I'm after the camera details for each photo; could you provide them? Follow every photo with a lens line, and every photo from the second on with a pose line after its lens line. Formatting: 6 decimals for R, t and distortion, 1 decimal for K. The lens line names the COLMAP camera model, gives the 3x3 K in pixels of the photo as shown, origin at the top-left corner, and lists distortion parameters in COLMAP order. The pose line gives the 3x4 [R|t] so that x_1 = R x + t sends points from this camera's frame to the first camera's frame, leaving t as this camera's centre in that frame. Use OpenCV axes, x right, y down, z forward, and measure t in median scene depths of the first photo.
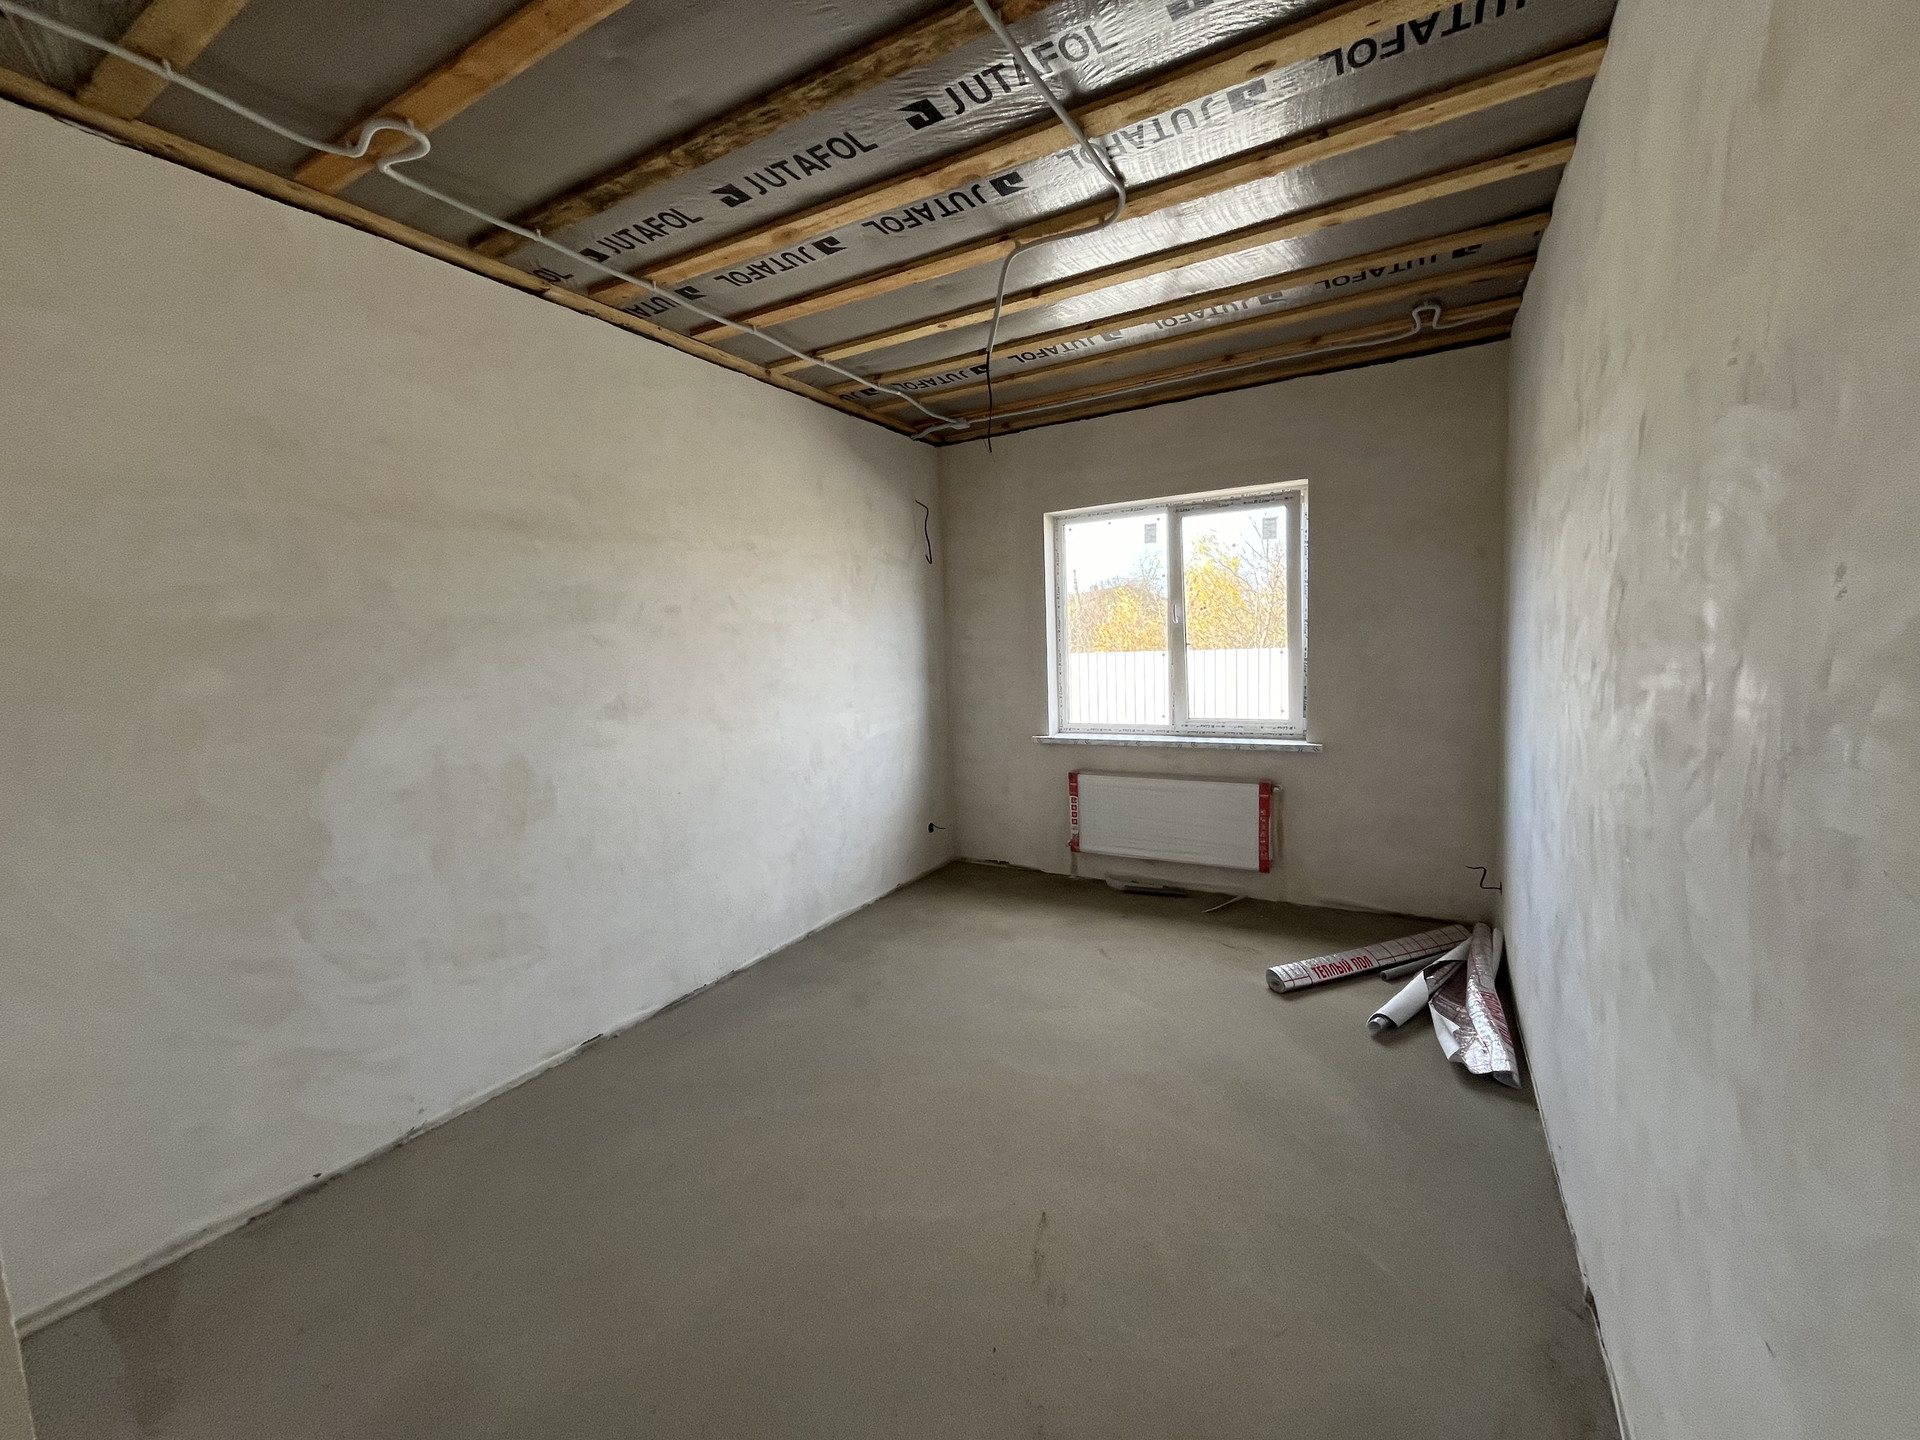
lens RADIAL K [[777.2, 0, 960.0], [0, 777.2, 720.0], [0, 0, 1]] dist [0.000061, 0.000245]
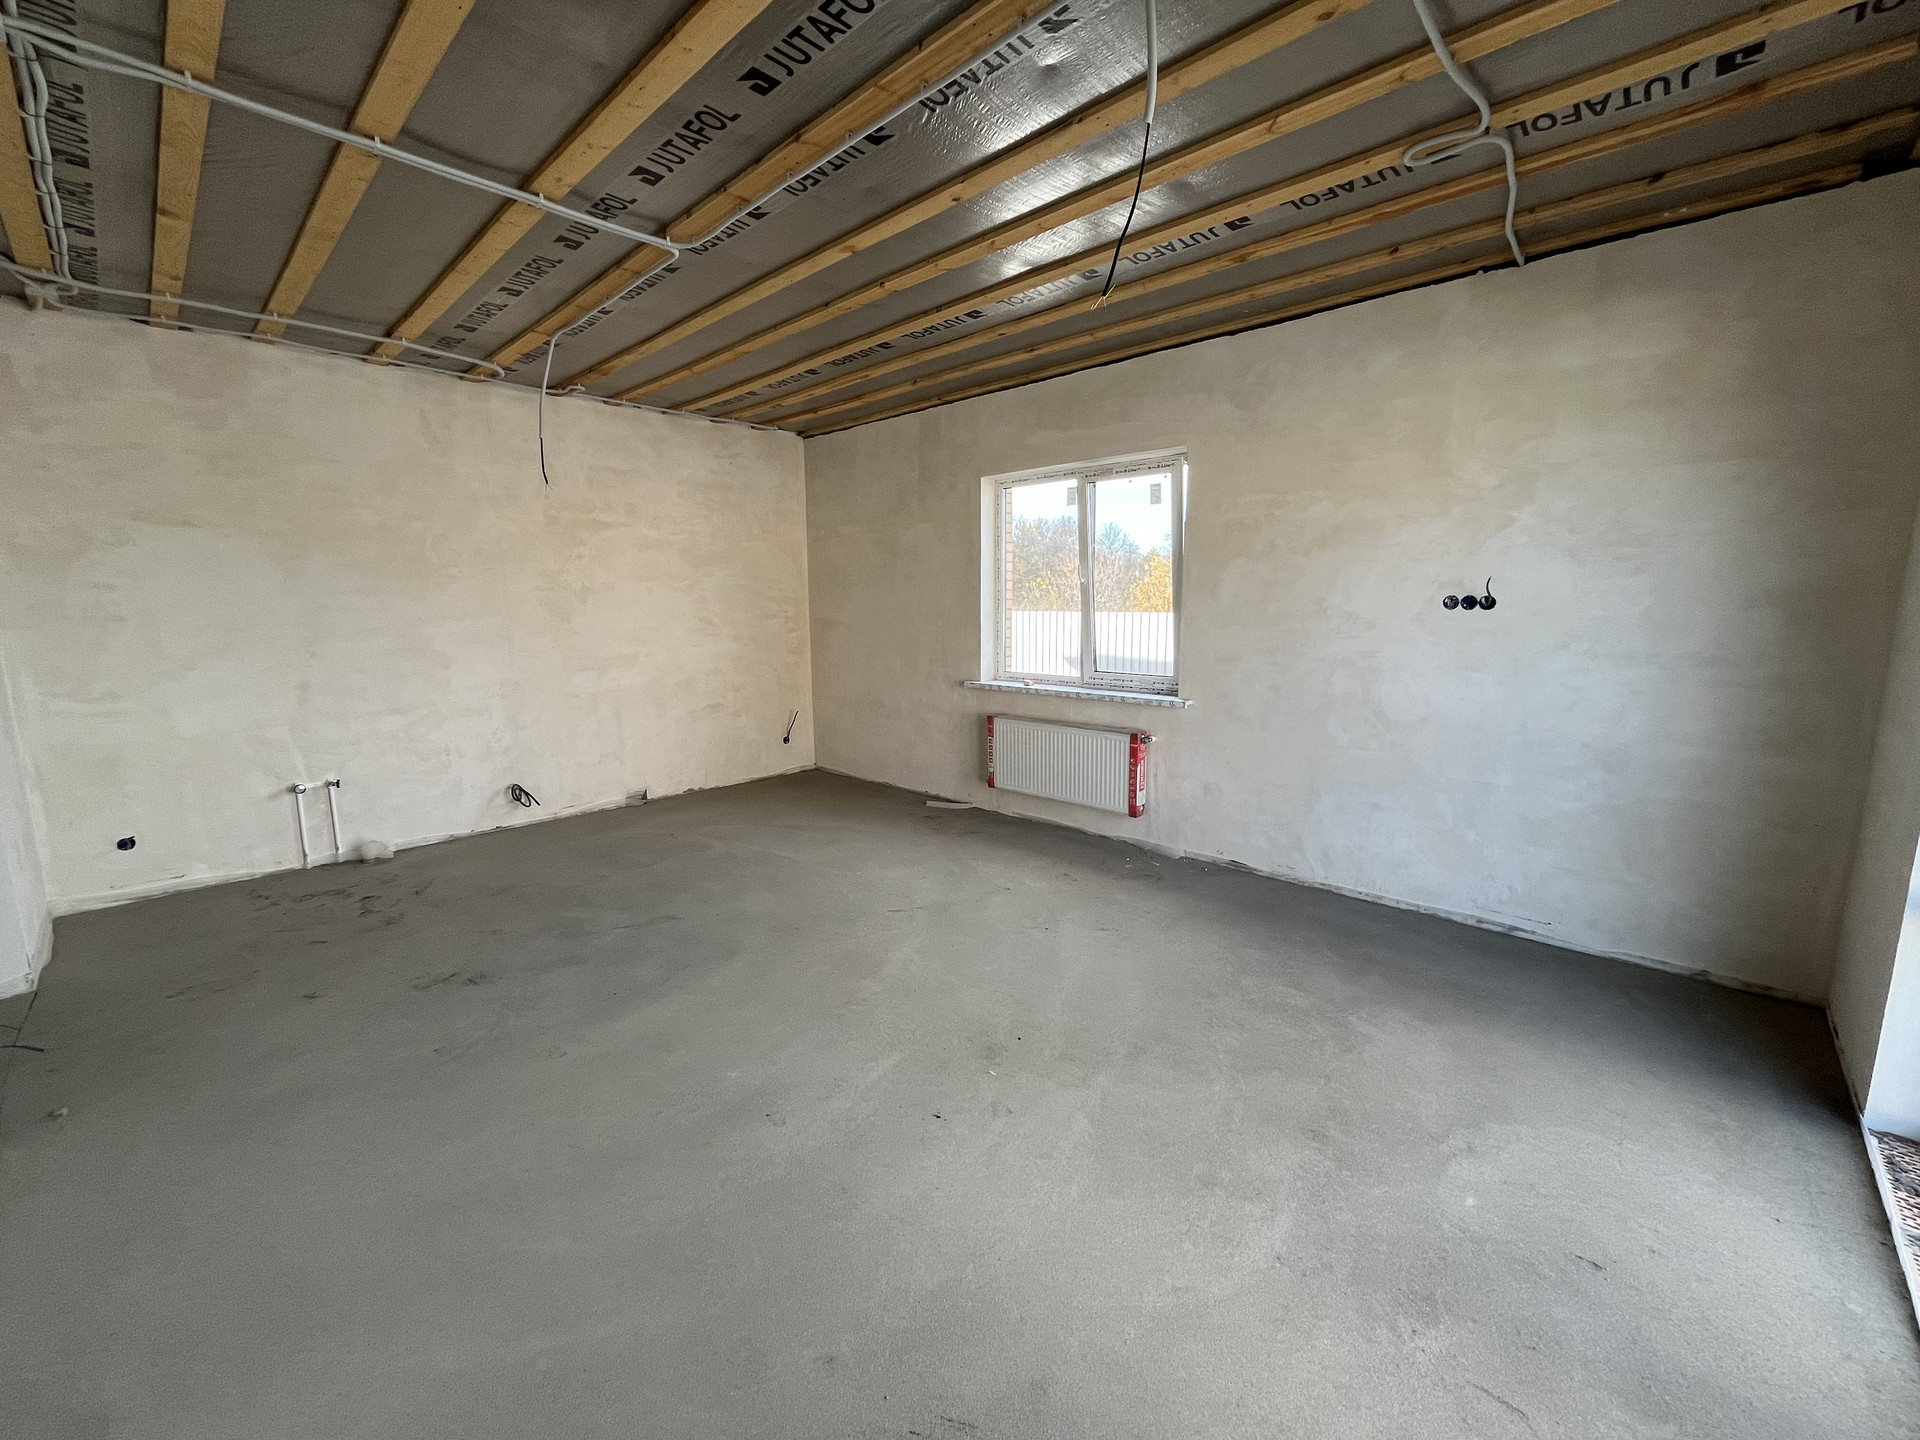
lens RADIAL K [[777.2, 0, 960.0], [0, 777.2, 720.0], [0, 0, 1]] dist [0.000061, 0.000245]
pose [[0.972546, 0.059676, -0.224931, 0.372895], [-0.045878, 0.996759, 0.066081, 0.002375], [0.228145, -0.053947, 0.972131, -0.093916]]
